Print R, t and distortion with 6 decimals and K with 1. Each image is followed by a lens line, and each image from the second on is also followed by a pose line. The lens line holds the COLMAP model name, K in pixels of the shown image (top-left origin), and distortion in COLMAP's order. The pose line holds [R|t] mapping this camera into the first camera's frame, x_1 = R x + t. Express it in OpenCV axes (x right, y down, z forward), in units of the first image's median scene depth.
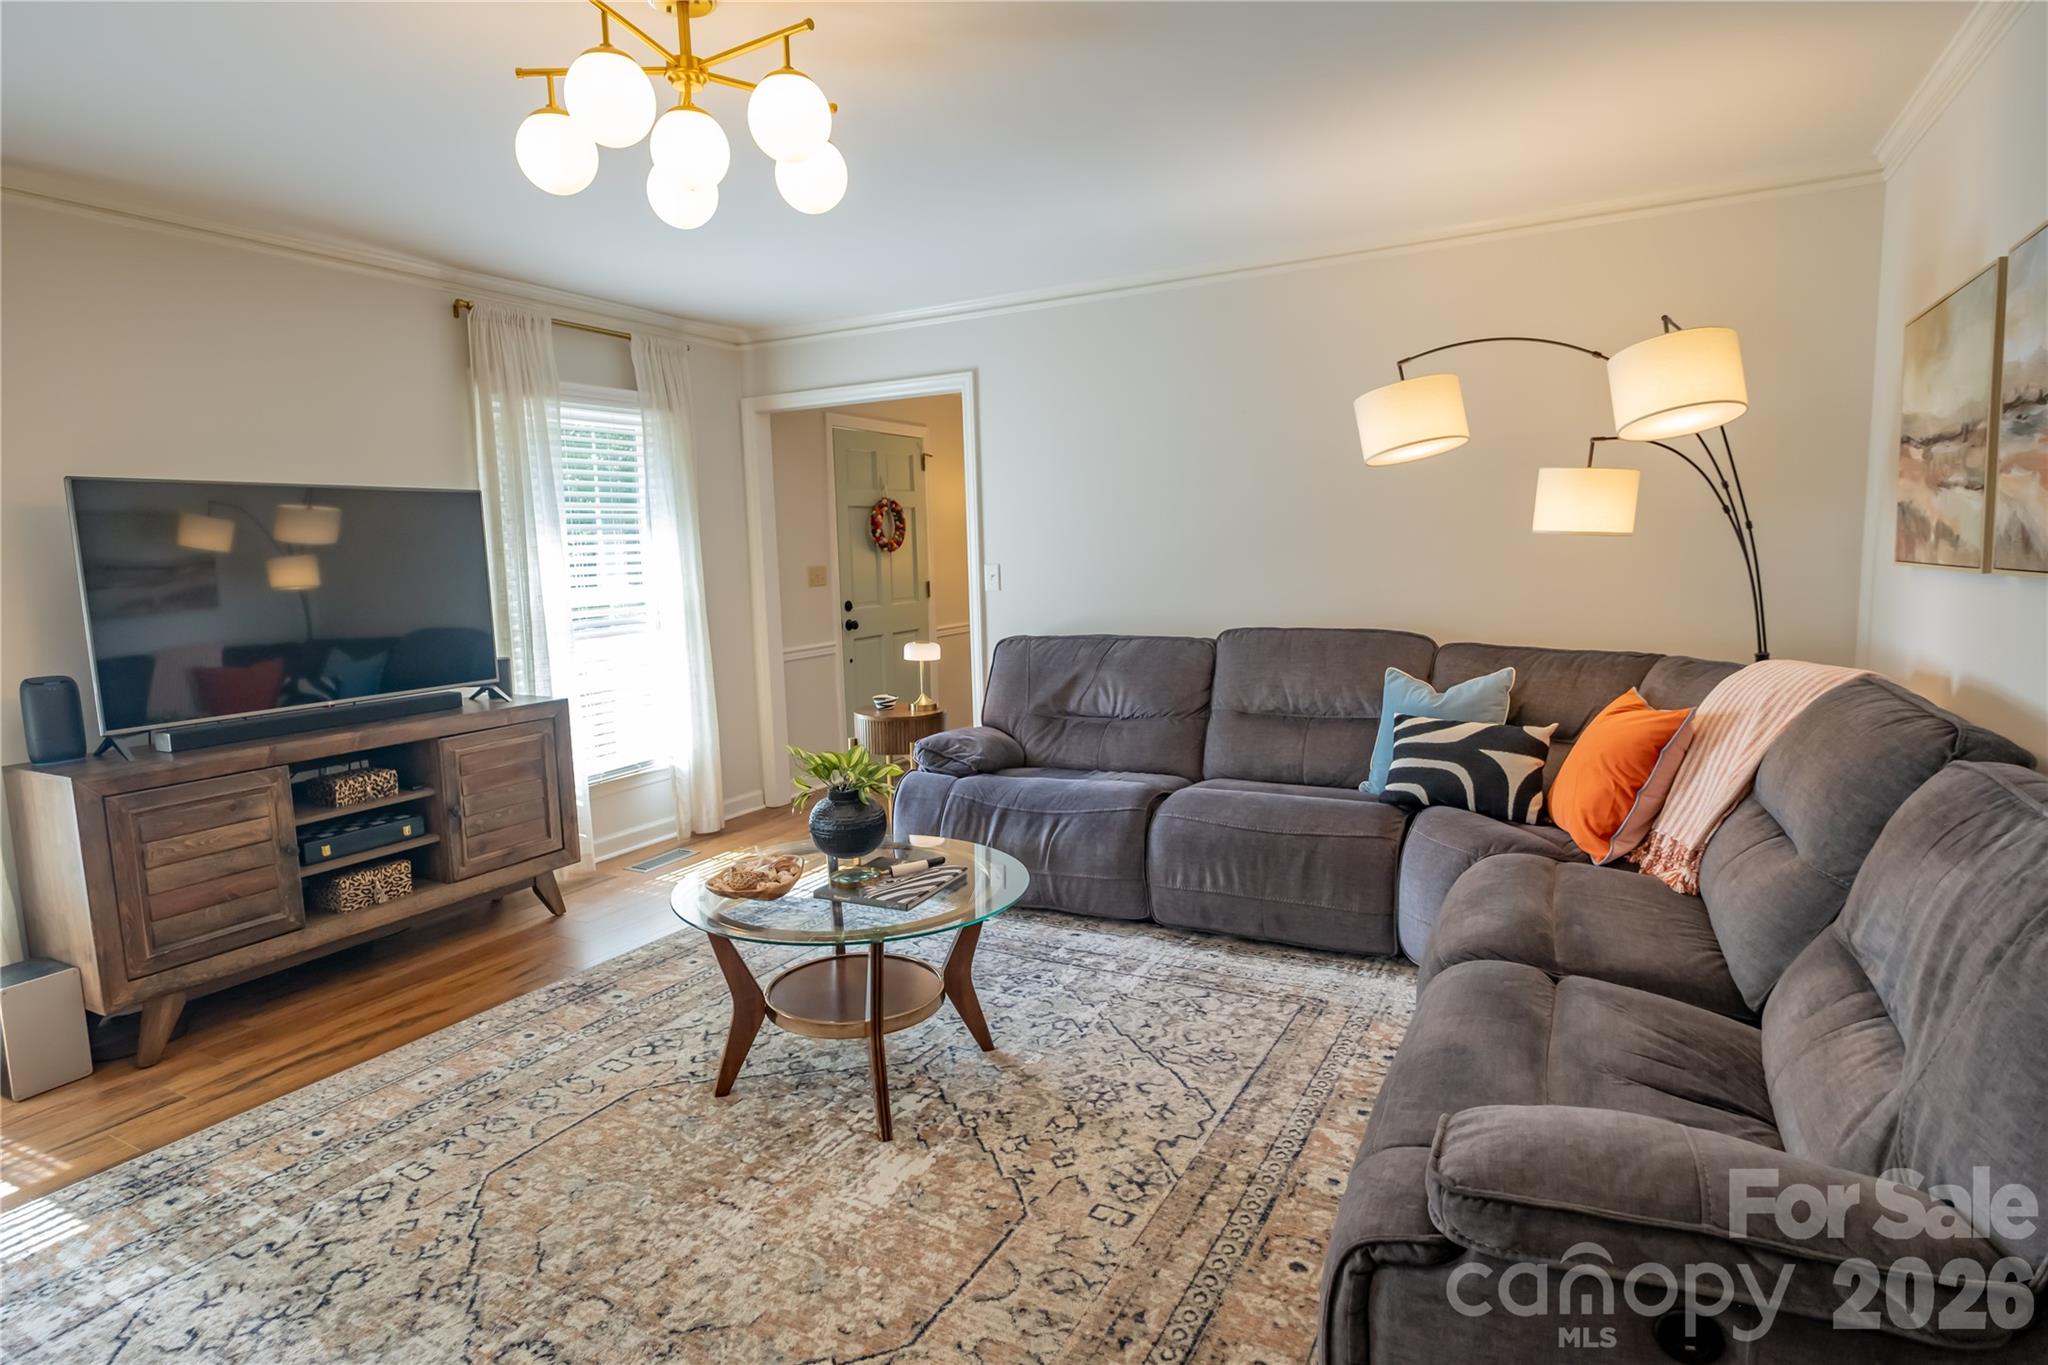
lens RADIAL K [[1111.2, 0, 990.3], [0, 1111.2, 682.8], [0, 0, 1]] dist [0.001450, 0.001030]
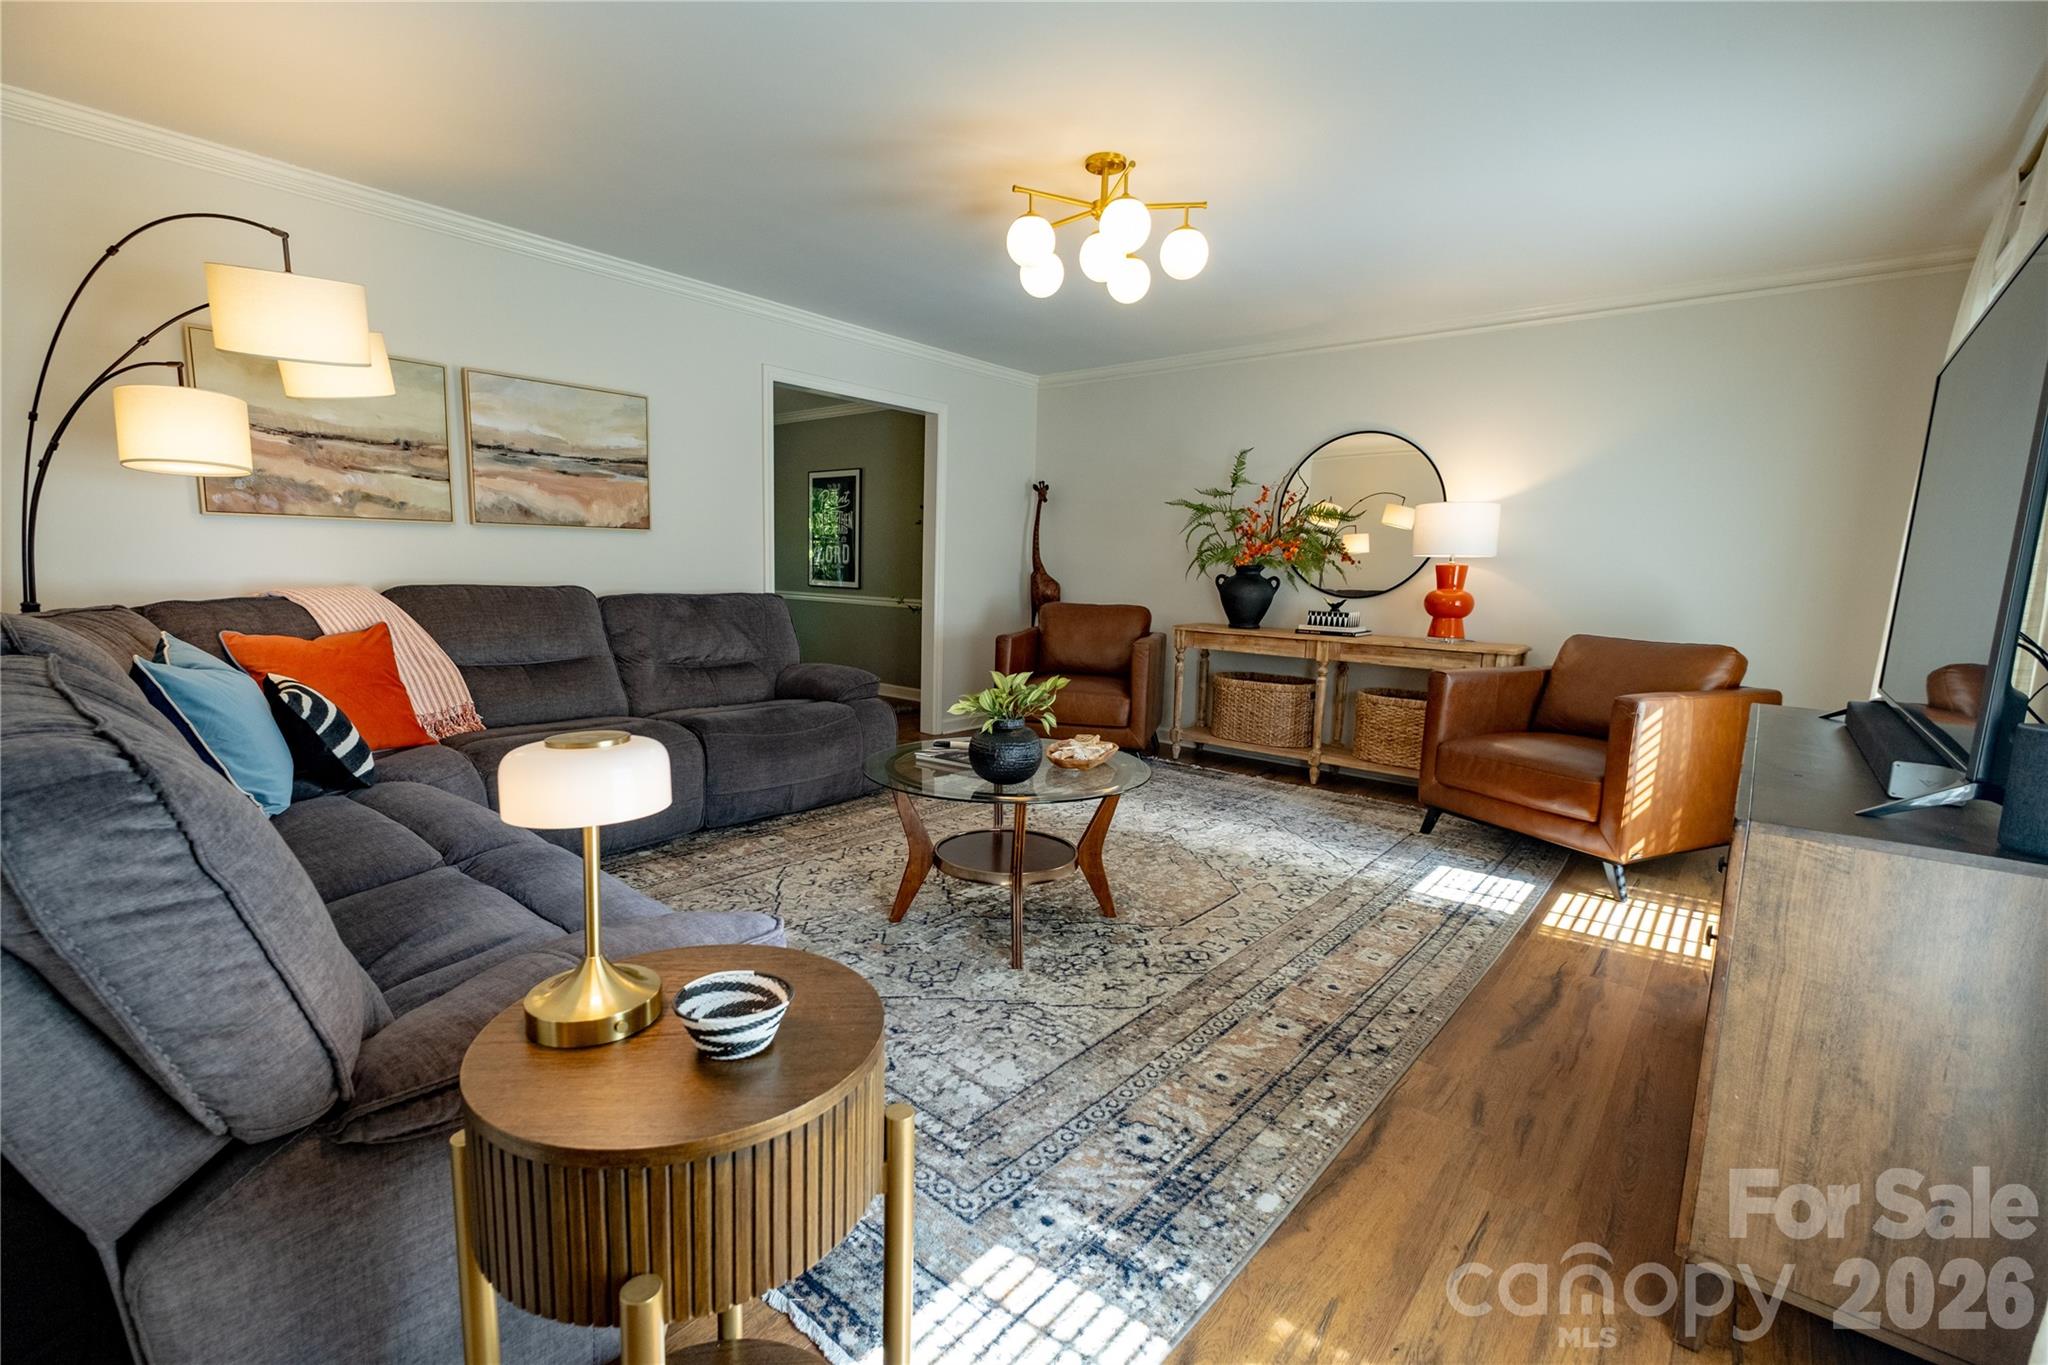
lens RADIAL K [[882.9, 0, 992.9], [0, 882.9, 688.5], [0, 0, 1]] dist [-0.012254, 0.000040]
pose [[-0.980442, -0.026136, 0.195064, -0.311209], [0.024169, 0.967651, 0.251133, -0.156799], [-0.195317, 0.250936, -0.948094, 2.003509]]
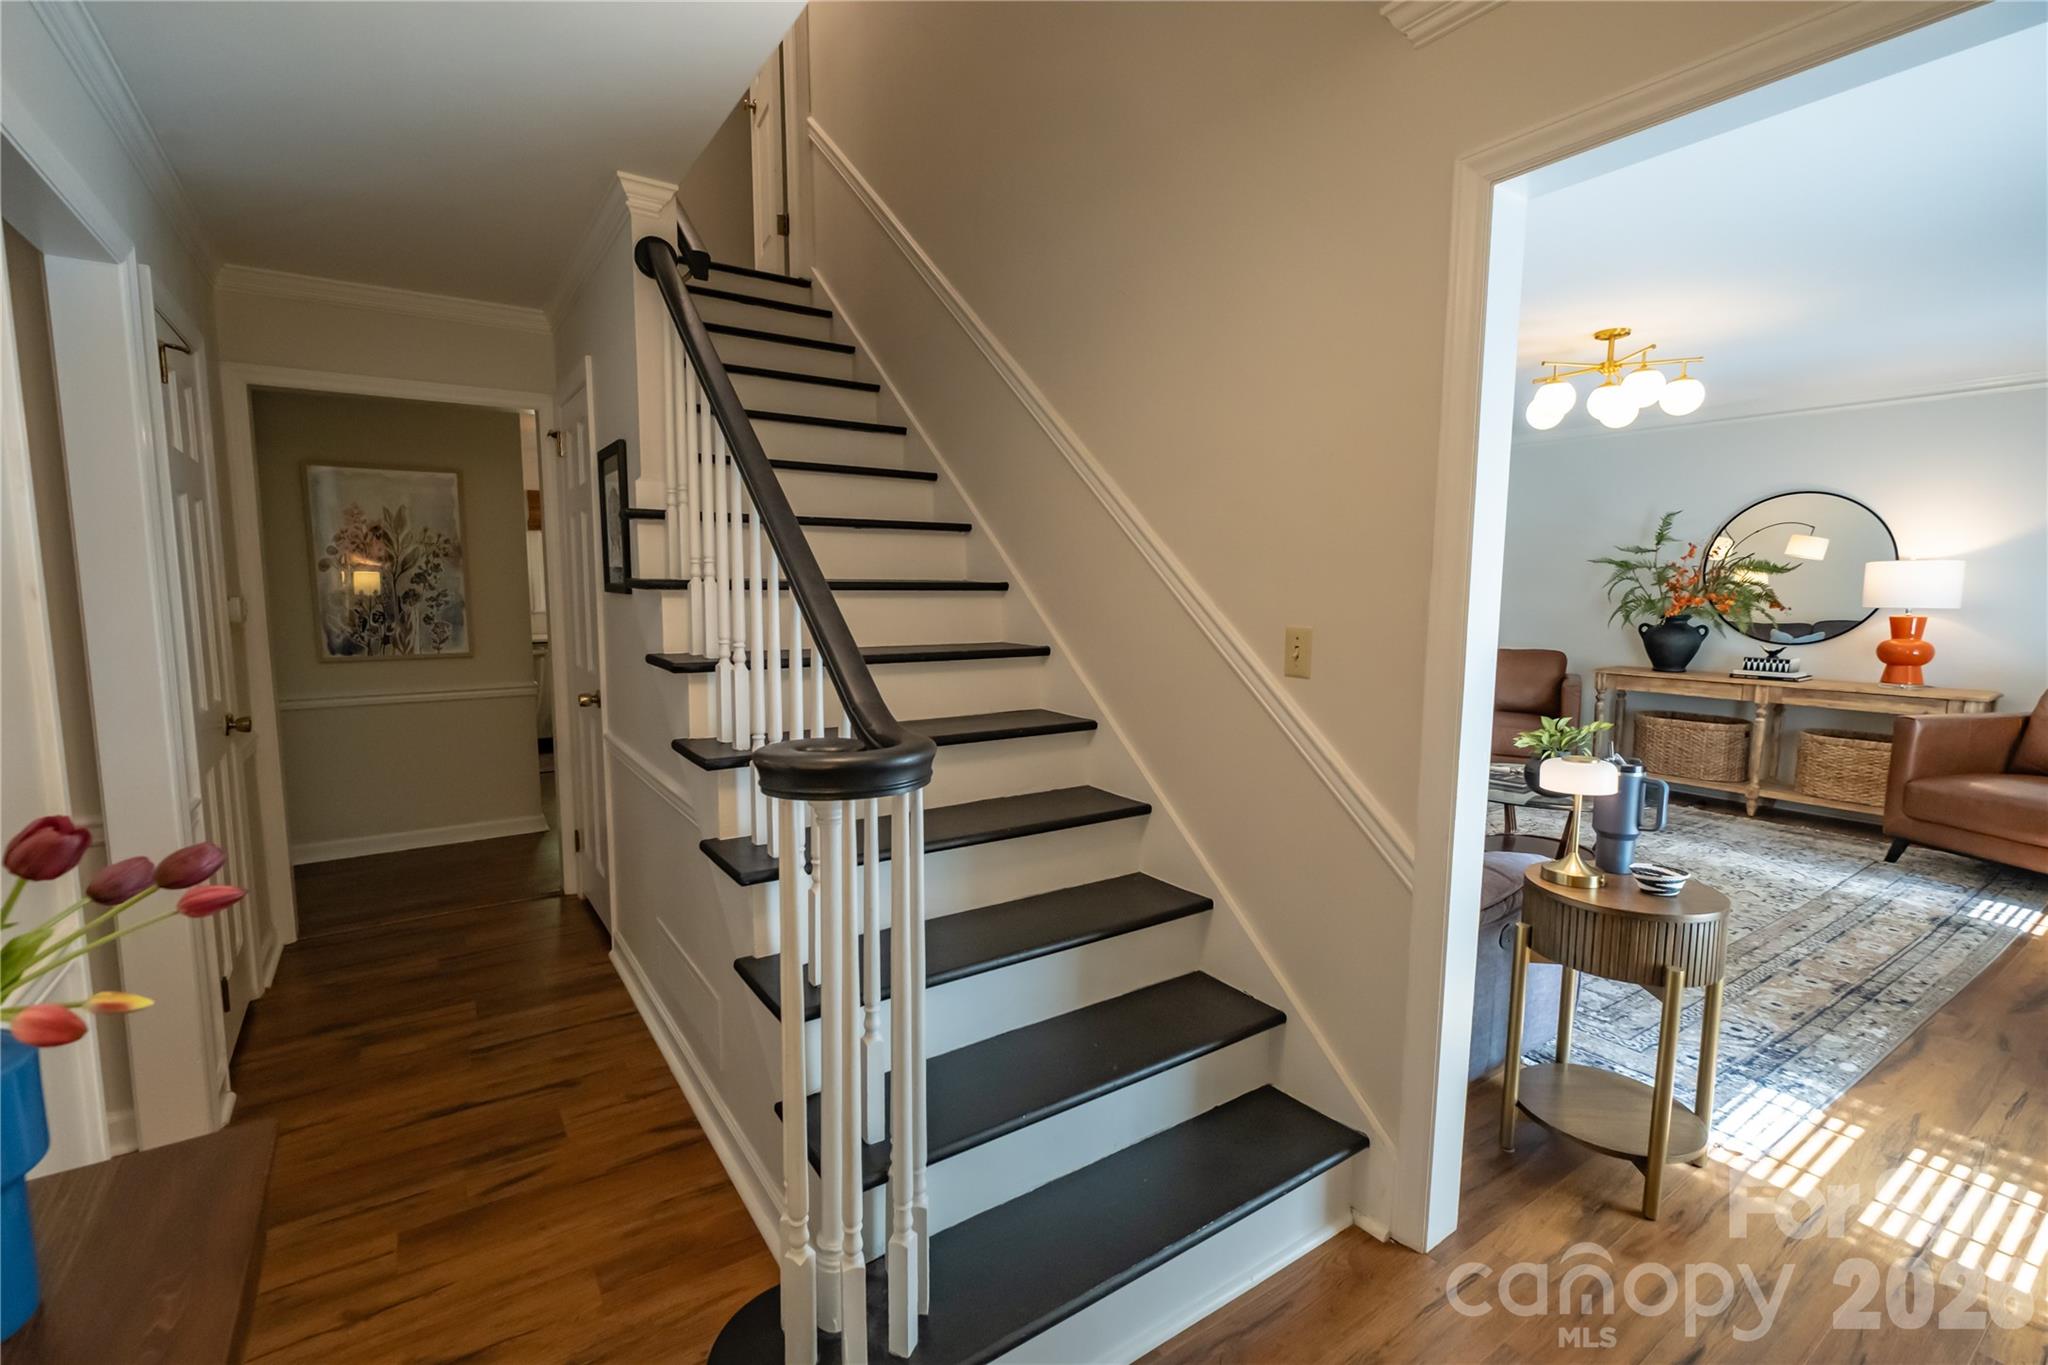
lens RADIAL K [[892.6, 0, 1024.0], [0, 892.6, 682.5], [0, 0, 1]] dist [0.001543, 0.000583]
pose [[-0.899573, -0.025073, 0.436049, -0.009963], [0.073238, 0.975556, 0.207185, -0.321953], [-0.430586, 0.218314, -0.875748, 2.598125]]
